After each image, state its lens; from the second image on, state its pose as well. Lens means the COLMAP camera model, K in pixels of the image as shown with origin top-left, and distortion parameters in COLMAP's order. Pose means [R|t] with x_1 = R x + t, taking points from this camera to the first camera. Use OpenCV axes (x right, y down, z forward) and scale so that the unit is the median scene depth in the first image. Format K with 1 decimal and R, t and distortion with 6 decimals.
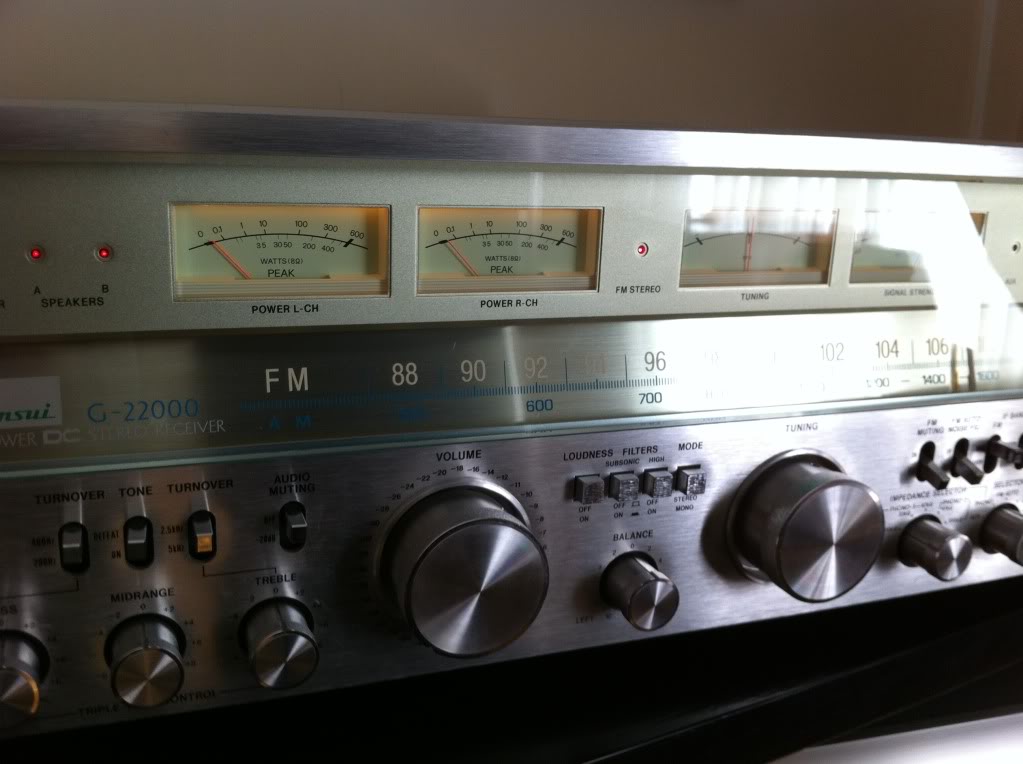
lens RADIAL K [[1000.8, 0, 511.5], [0, 1000.8, 382.0], [0, 0, 1]] dist [0.116685, -0.424928]
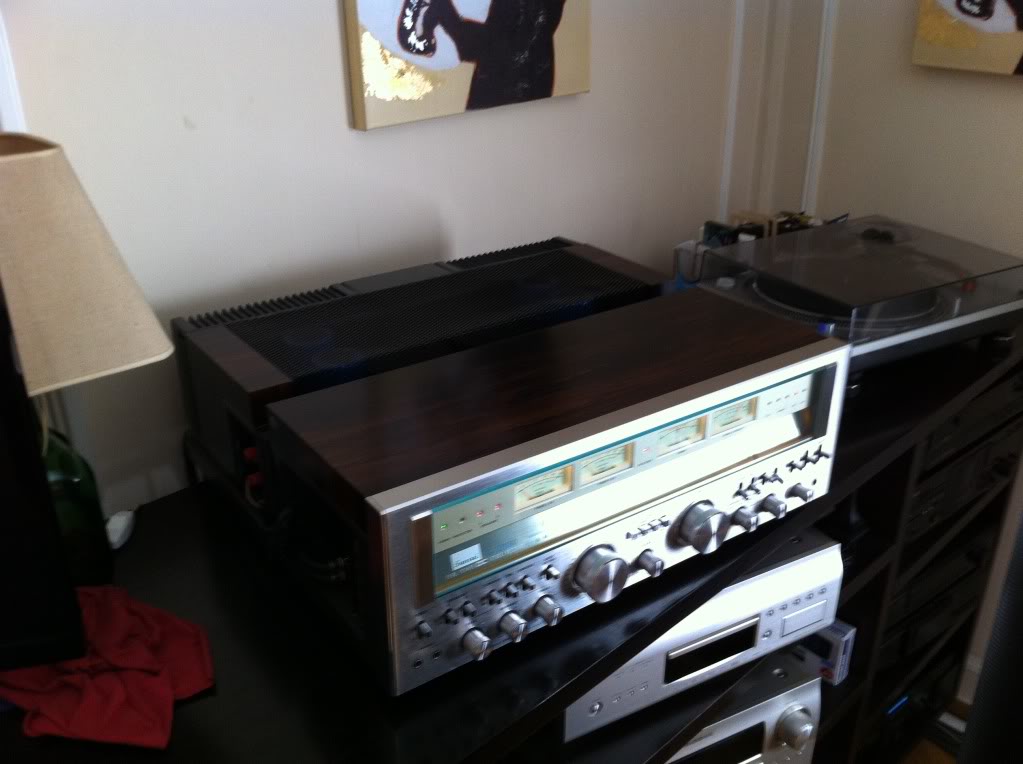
lens RADIAL K [[989.8, 0, 511.5], [0, 989.8, 382.0], [0, 0, 1]] dist [0.141900, -0.392459]
pose [[0.966753, -0.145501, 0.210281, -0.750274], [0.101947, 0.973464, 0.204877, -0.881808], [-0.234511, -0.176628, 0.955933, -1.447531]]
